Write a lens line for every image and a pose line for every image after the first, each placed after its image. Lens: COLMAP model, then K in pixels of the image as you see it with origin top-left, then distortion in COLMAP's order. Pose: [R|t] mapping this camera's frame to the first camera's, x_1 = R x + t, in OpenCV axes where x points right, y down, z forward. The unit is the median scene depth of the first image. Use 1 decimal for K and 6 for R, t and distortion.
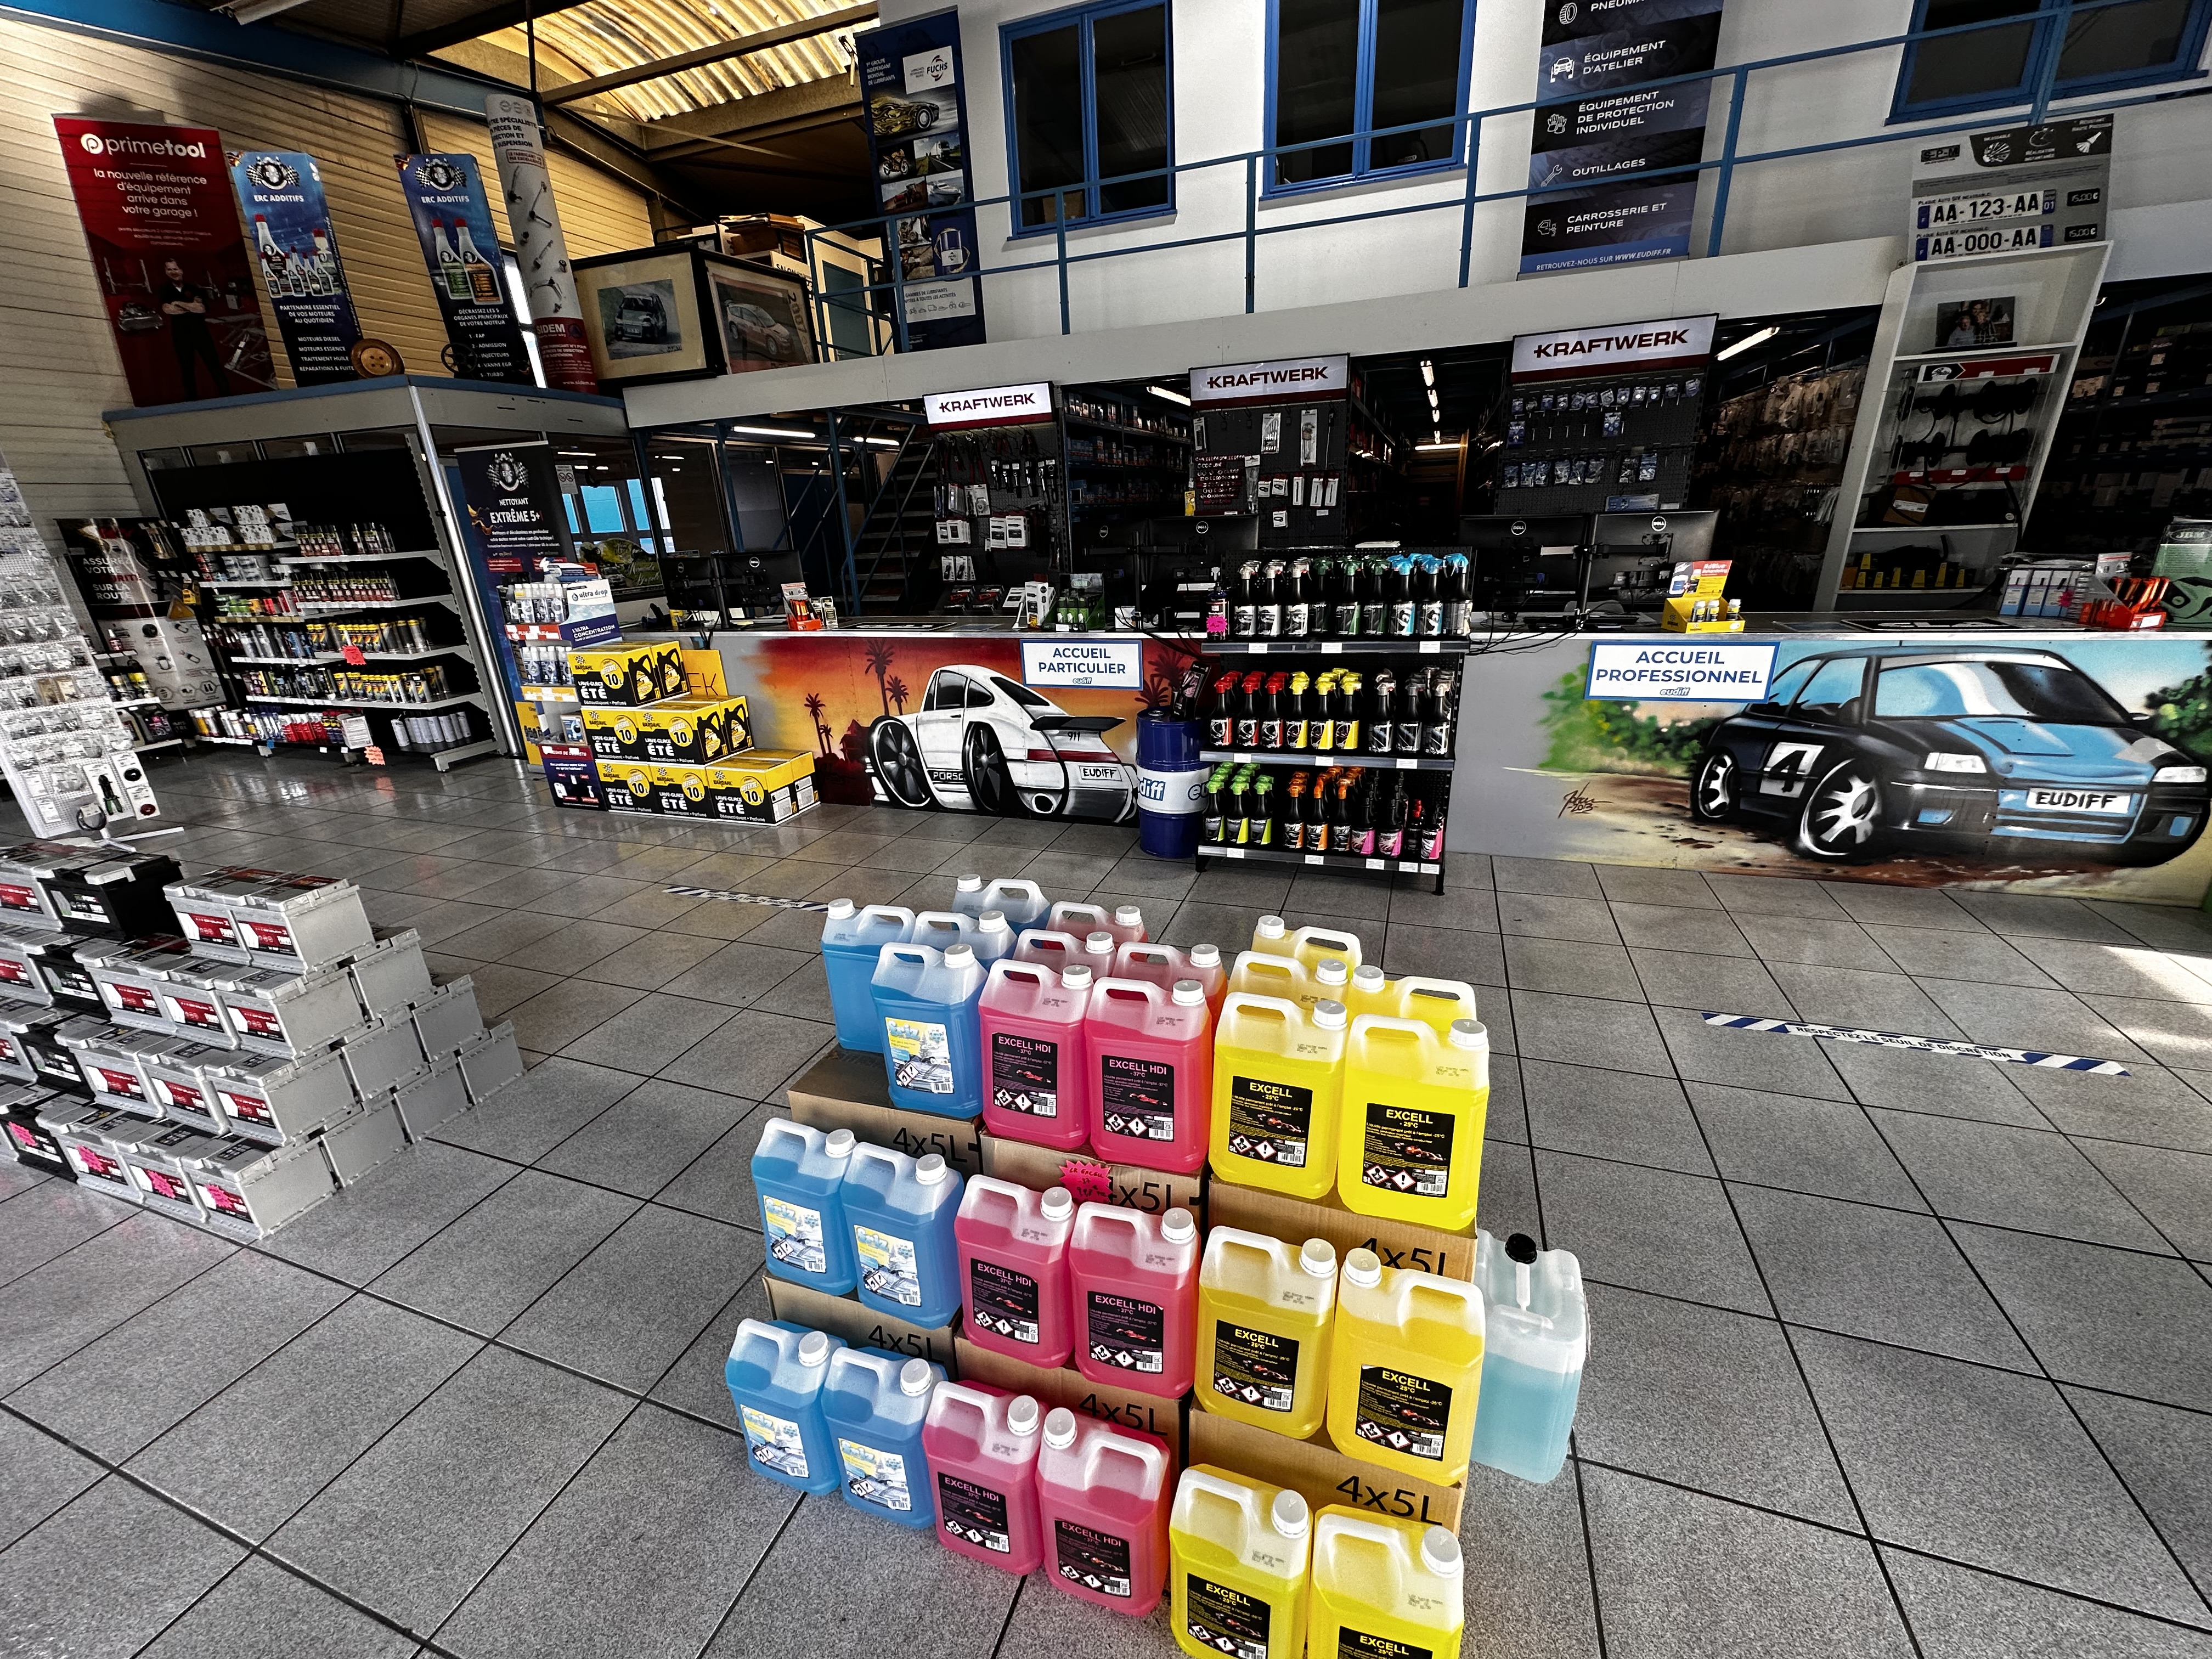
lens RADIAL K [[878.3, 0, 1106.0], [0, 878.3, 829.5], [0, 0, 1]] dist [-0.000985, -0.000043]
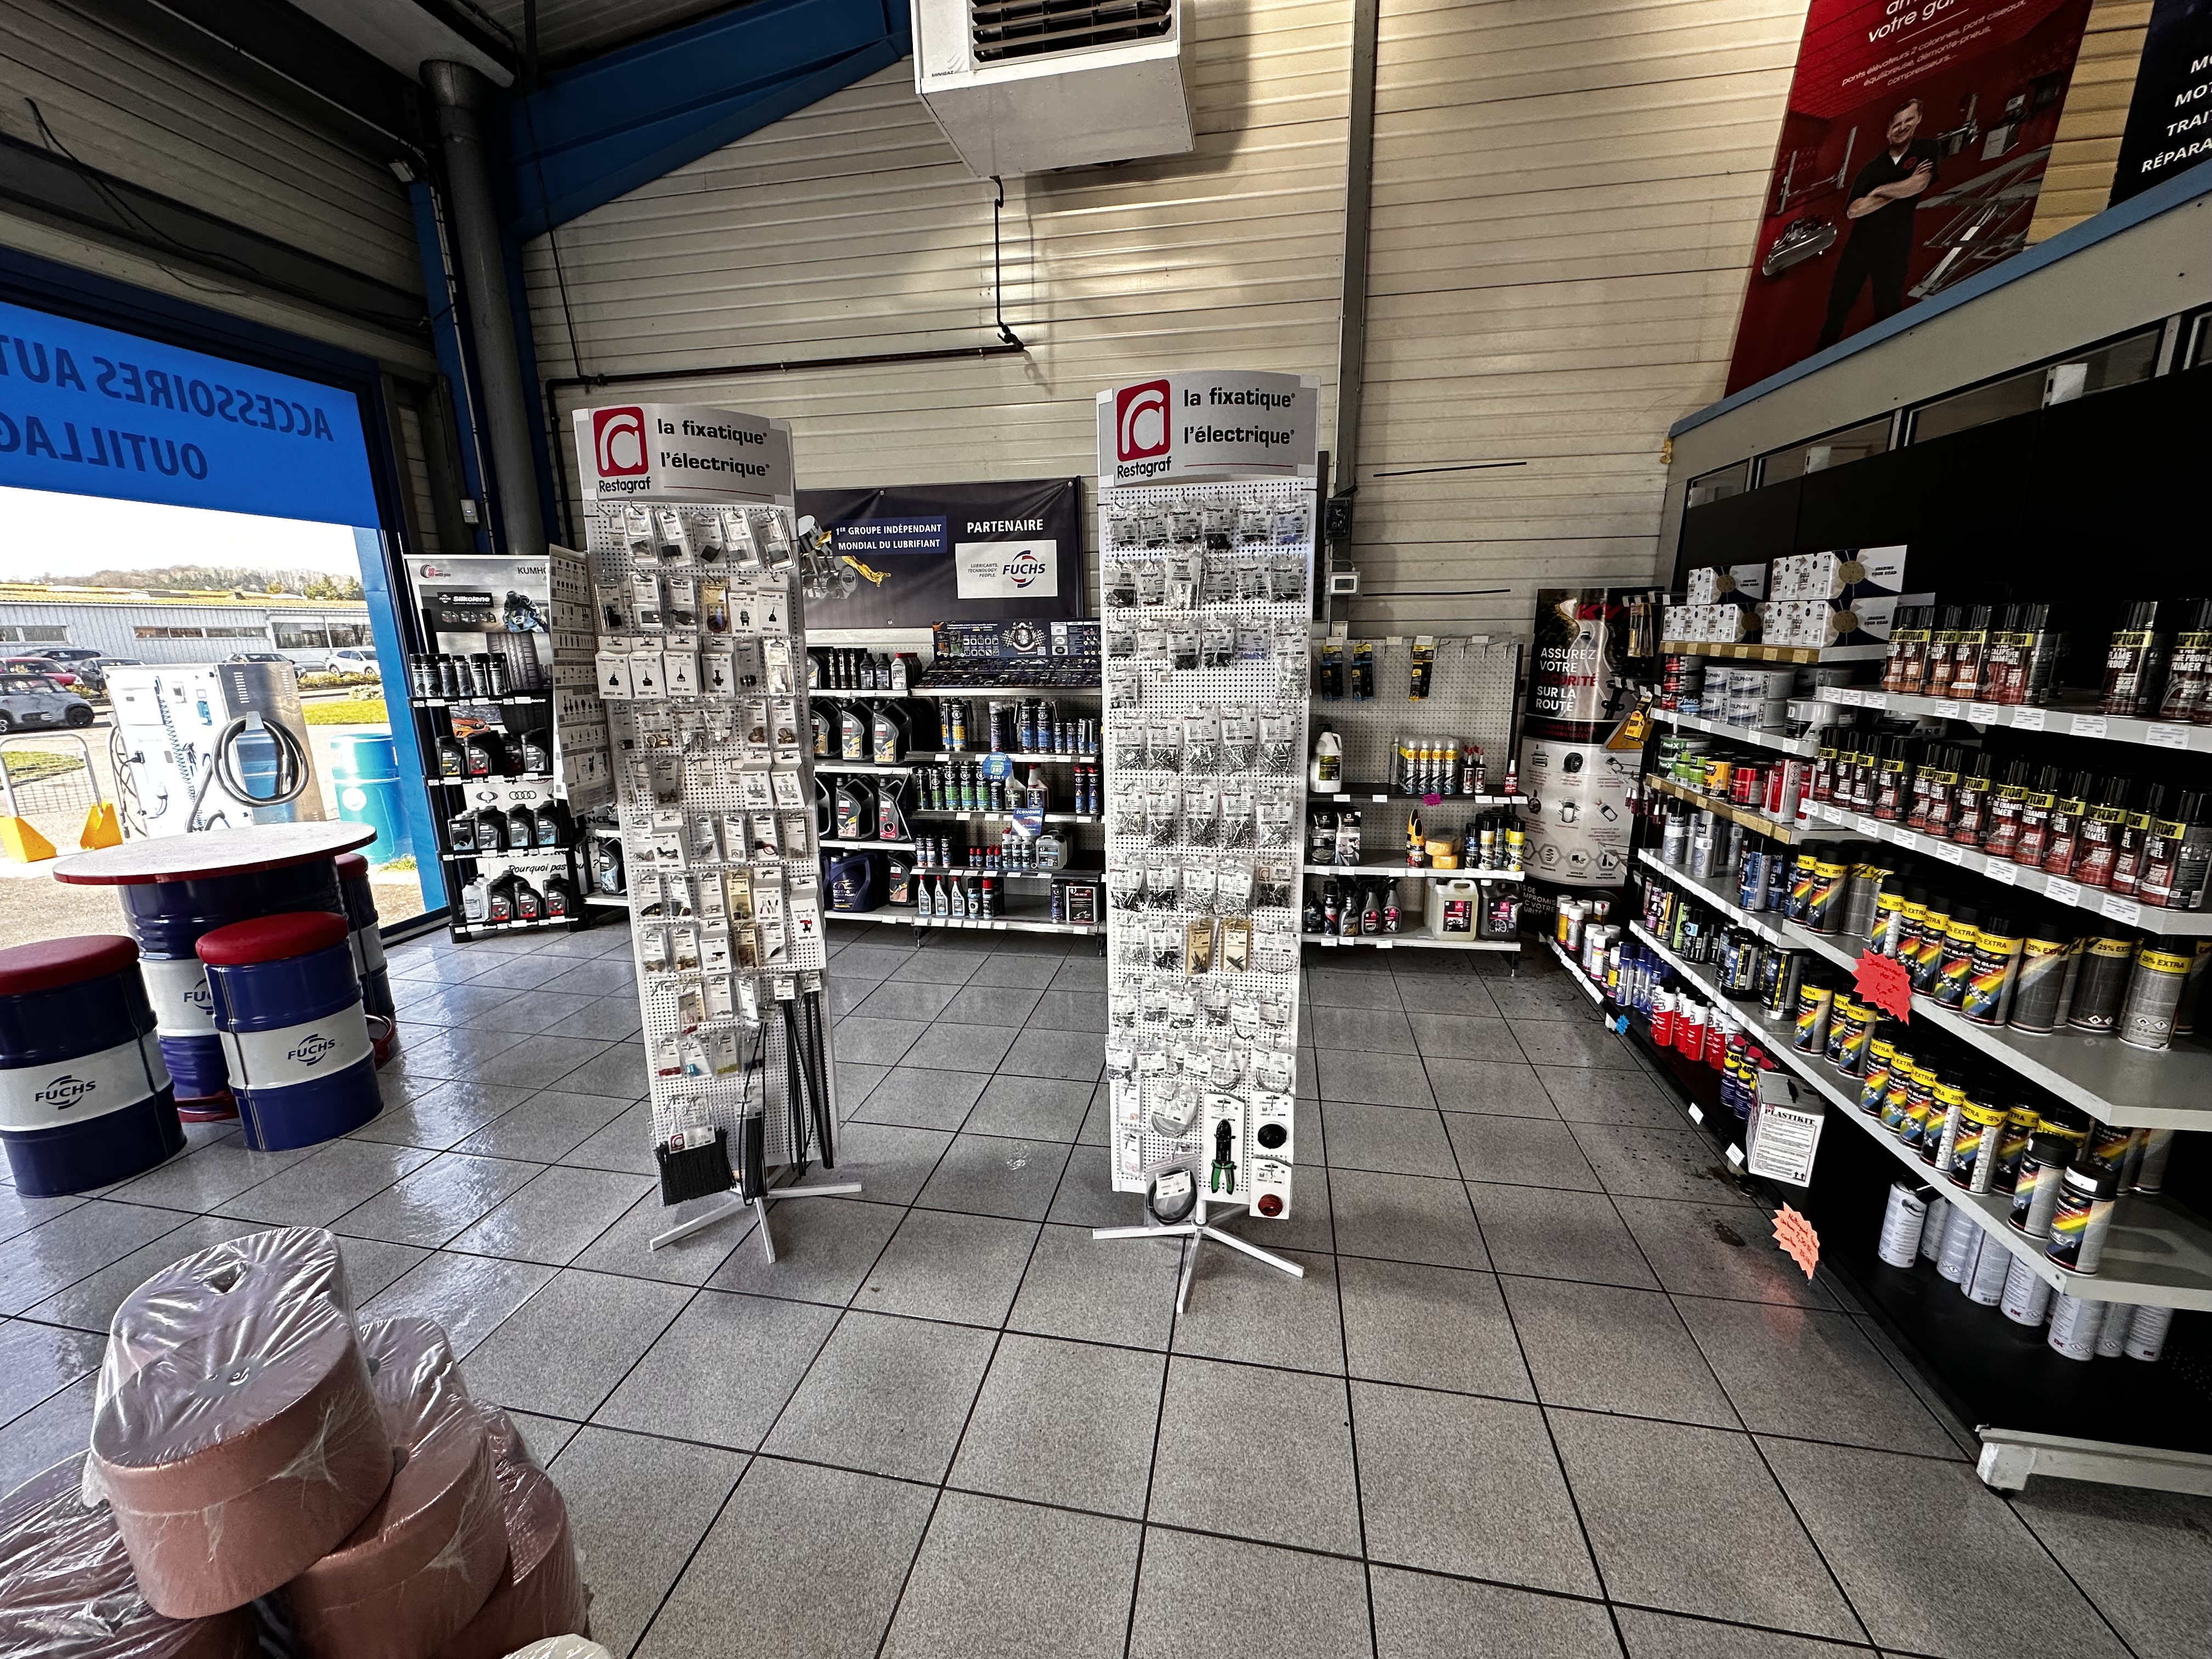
lens RADIAL K [[878.3, 0, 1106.0], [0, 878.3, 829.5], [0, 0, 1]] dist [-0.000985, -0.000043]
pose [[0.157828, 0.259715, -0.952701, -0.613194], [-0.336440, 0.921211, 0.195394, -0.223103], [0.928385, 0.289688, 0.232772, 0.643341]]
